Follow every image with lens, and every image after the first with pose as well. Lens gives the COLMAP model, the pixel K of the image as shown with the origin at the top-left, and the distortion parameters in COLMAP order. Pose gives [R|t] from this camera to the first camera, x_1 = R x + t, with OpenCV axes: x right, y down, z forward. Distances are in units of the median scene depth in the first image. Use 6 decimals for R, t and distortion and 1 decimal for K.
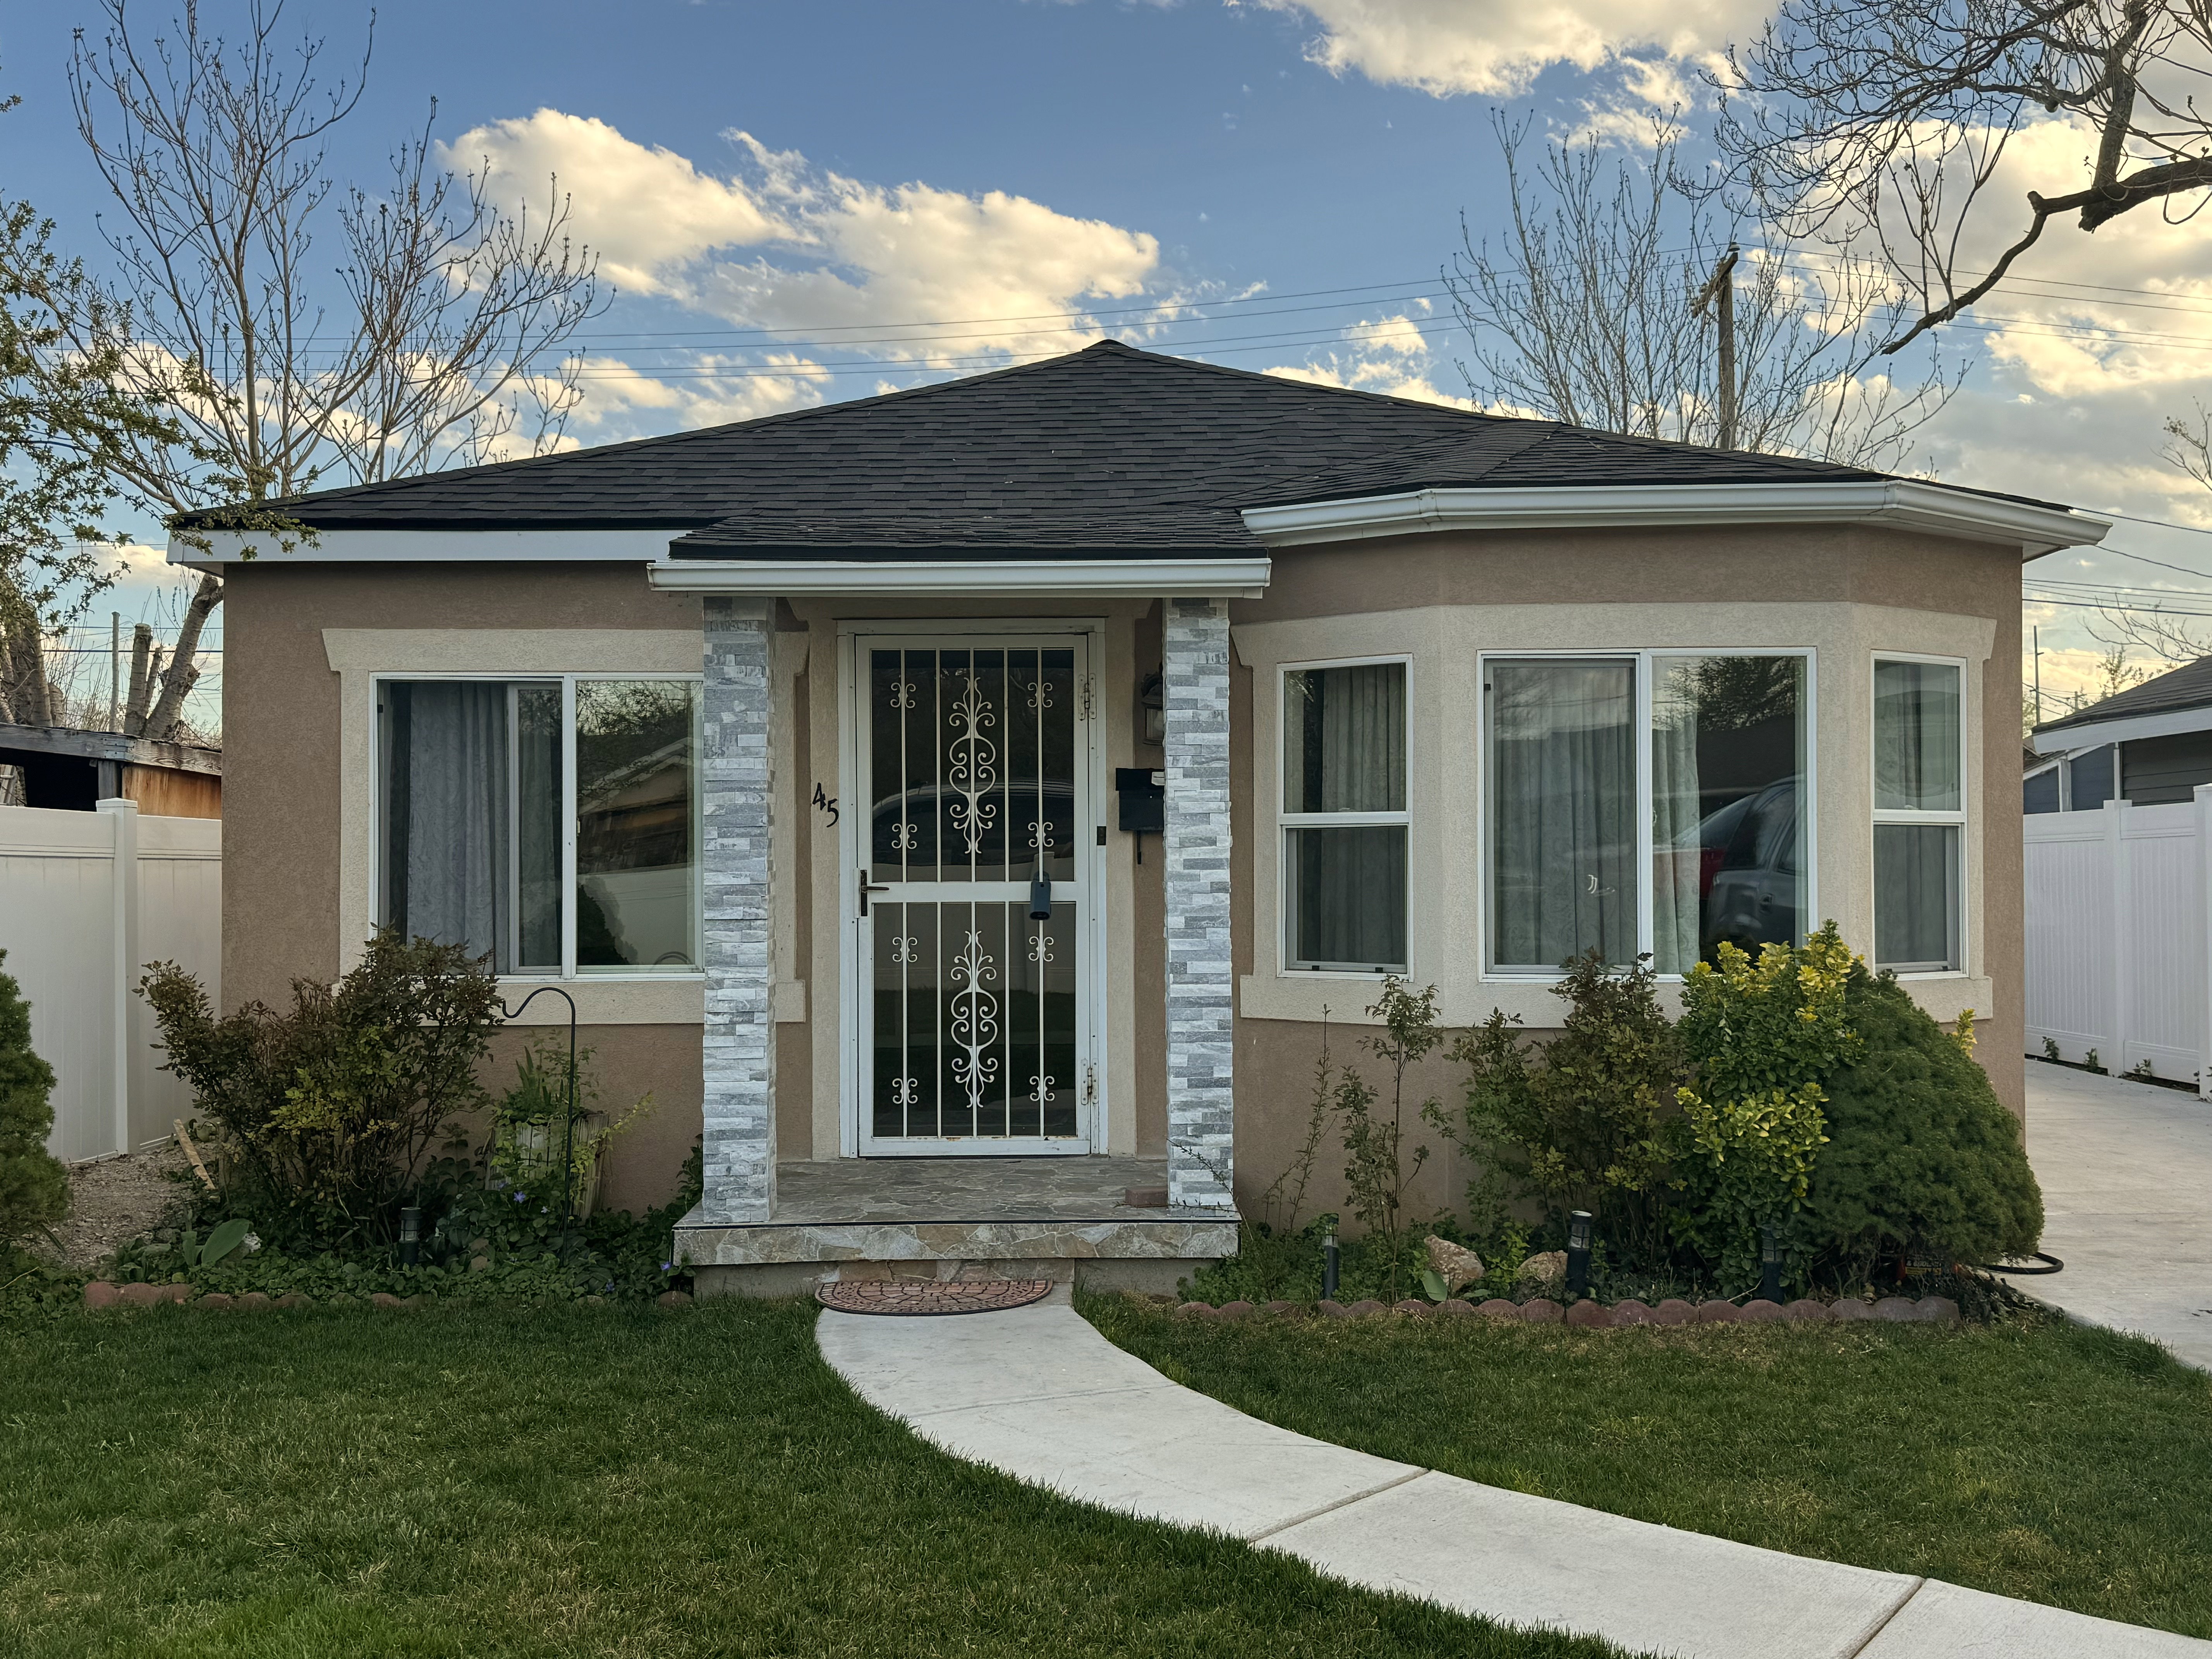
lens RADIAL K [[2120.3, 0, 1192.0], [0, 2120.3, 837.5], [0, 0, 1]] dist [0.179574, -0.401416]
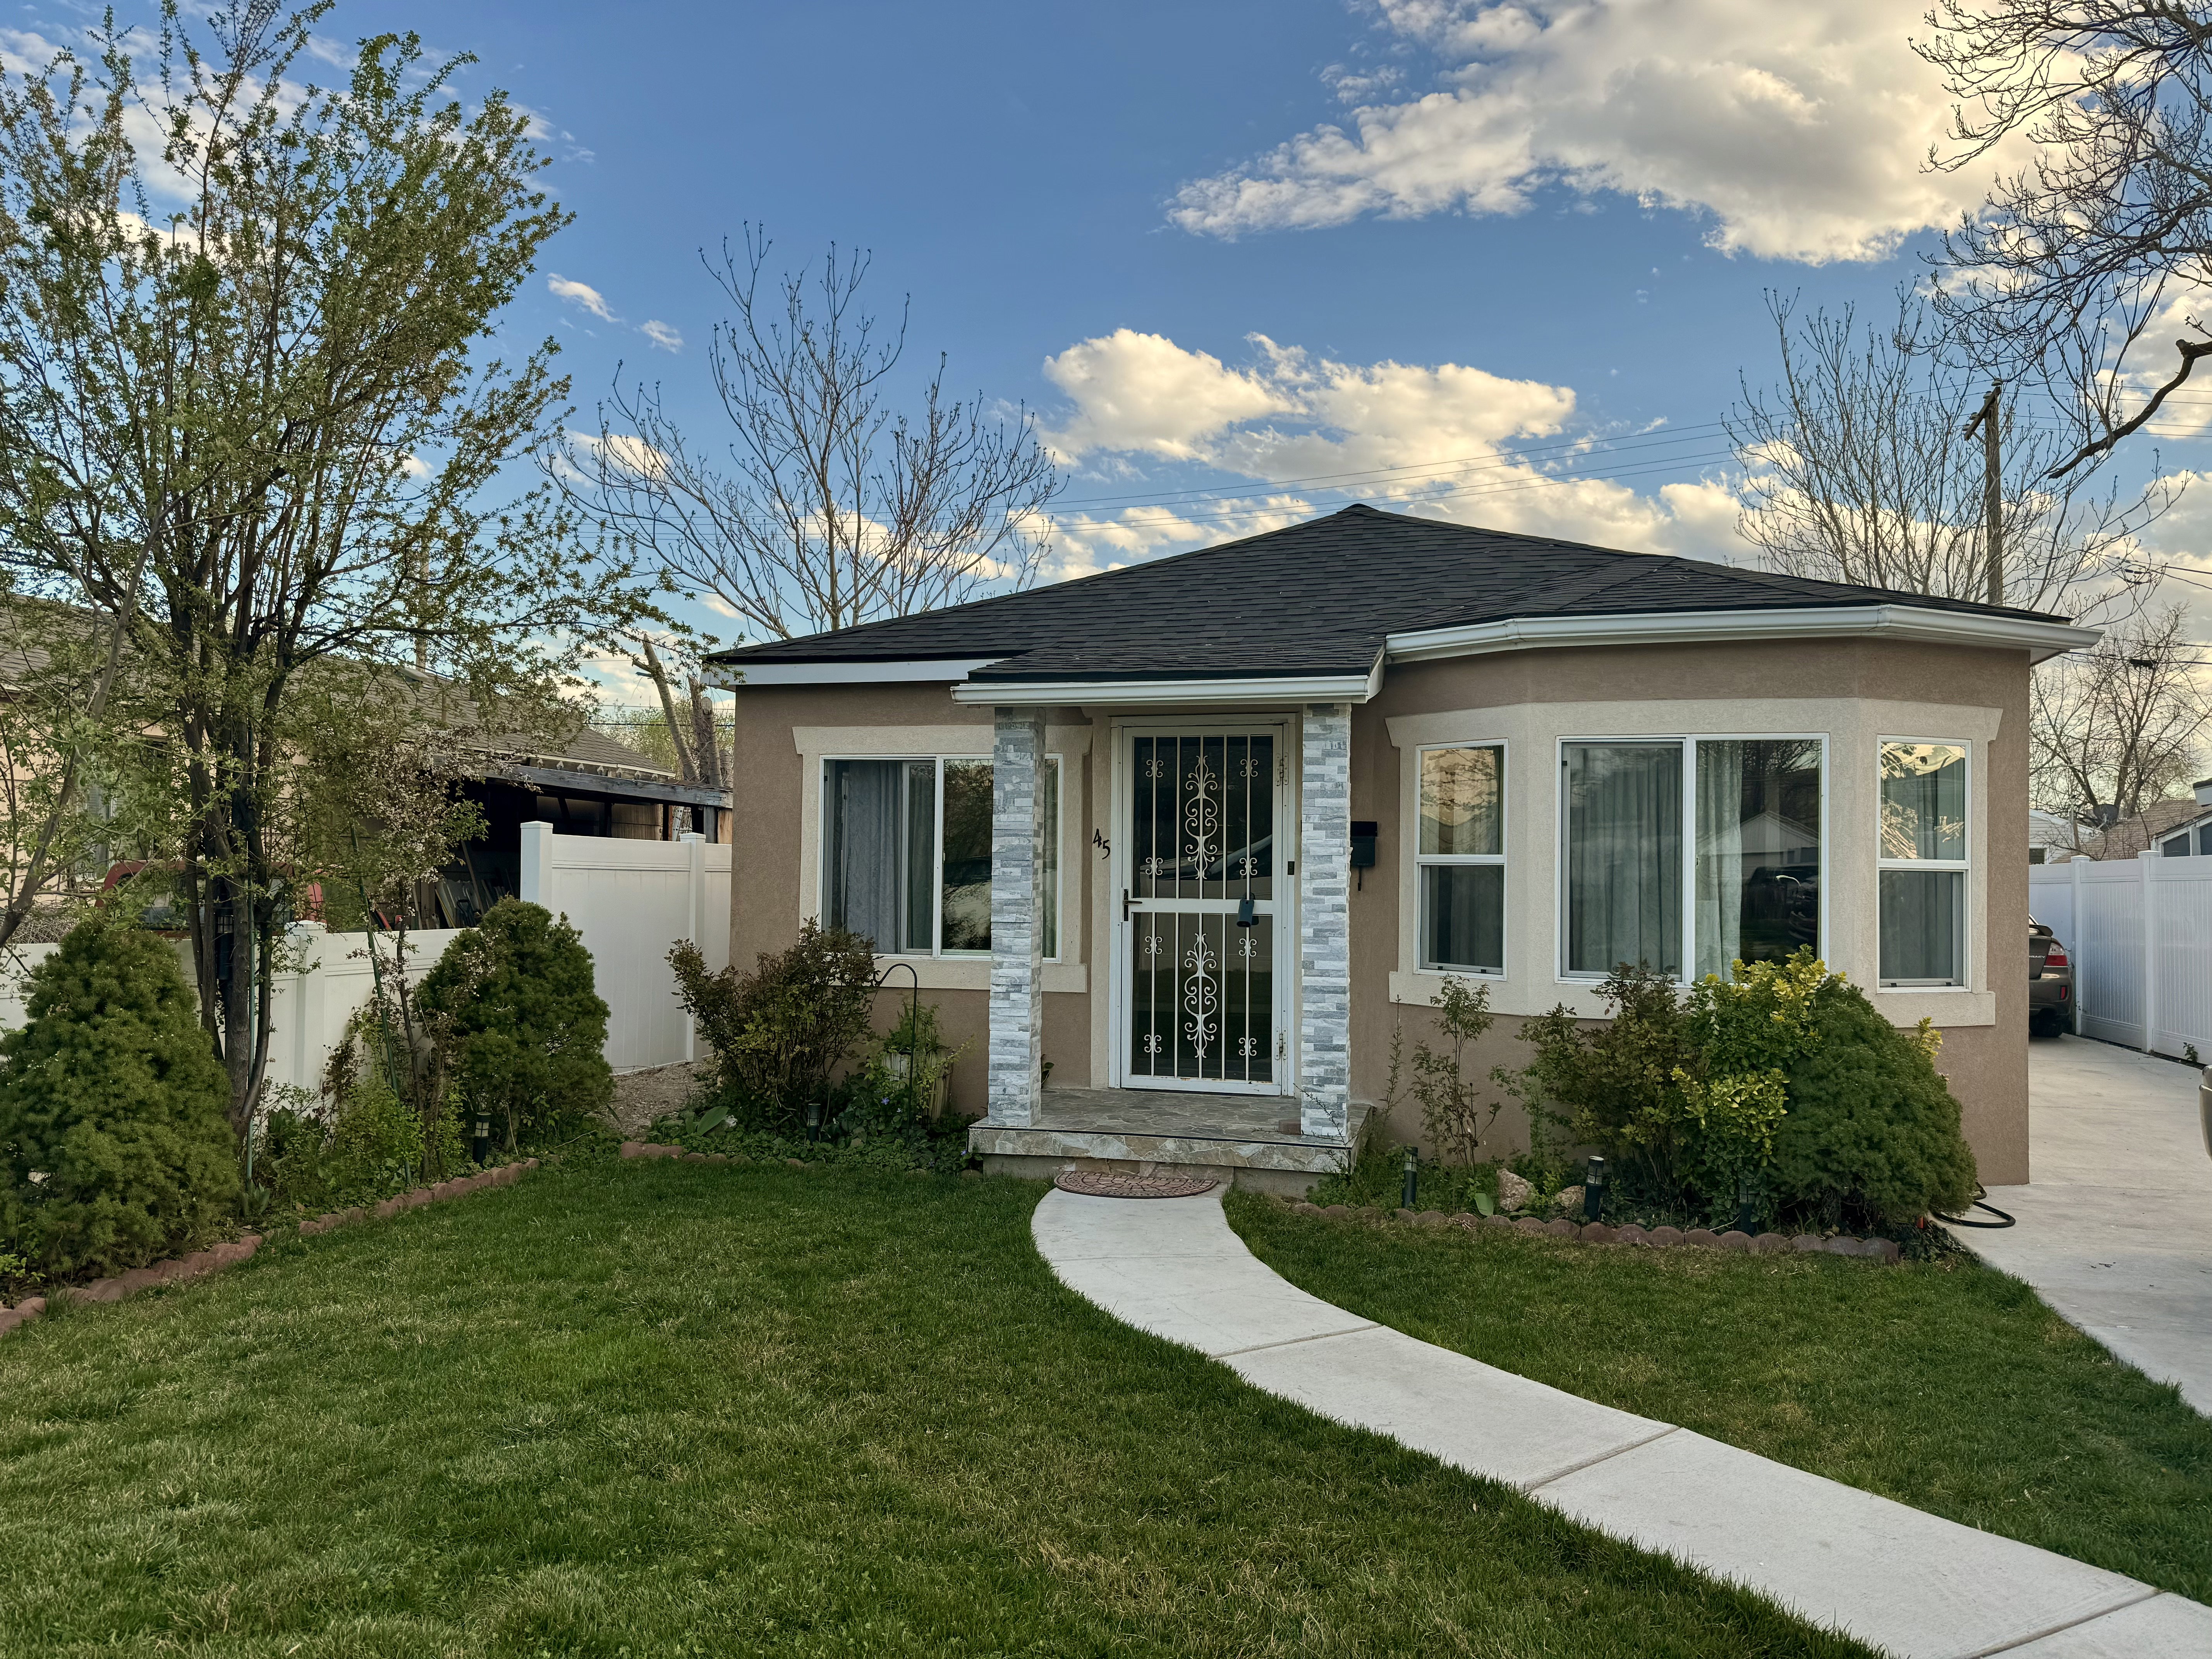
lens RADIAL K [[1572.7, 0, 1106.0], [0, 1572.7, 829.5], [0, 0, 1]] dist [0.119660, -0.201981]
pose [[0.967584, 0.009714, -0.252362, 0.125571], [-0.014345, 0.999761, -0.016519, -0.009075], [0.252142, 0.019604, 0.967492, -0.047002]]
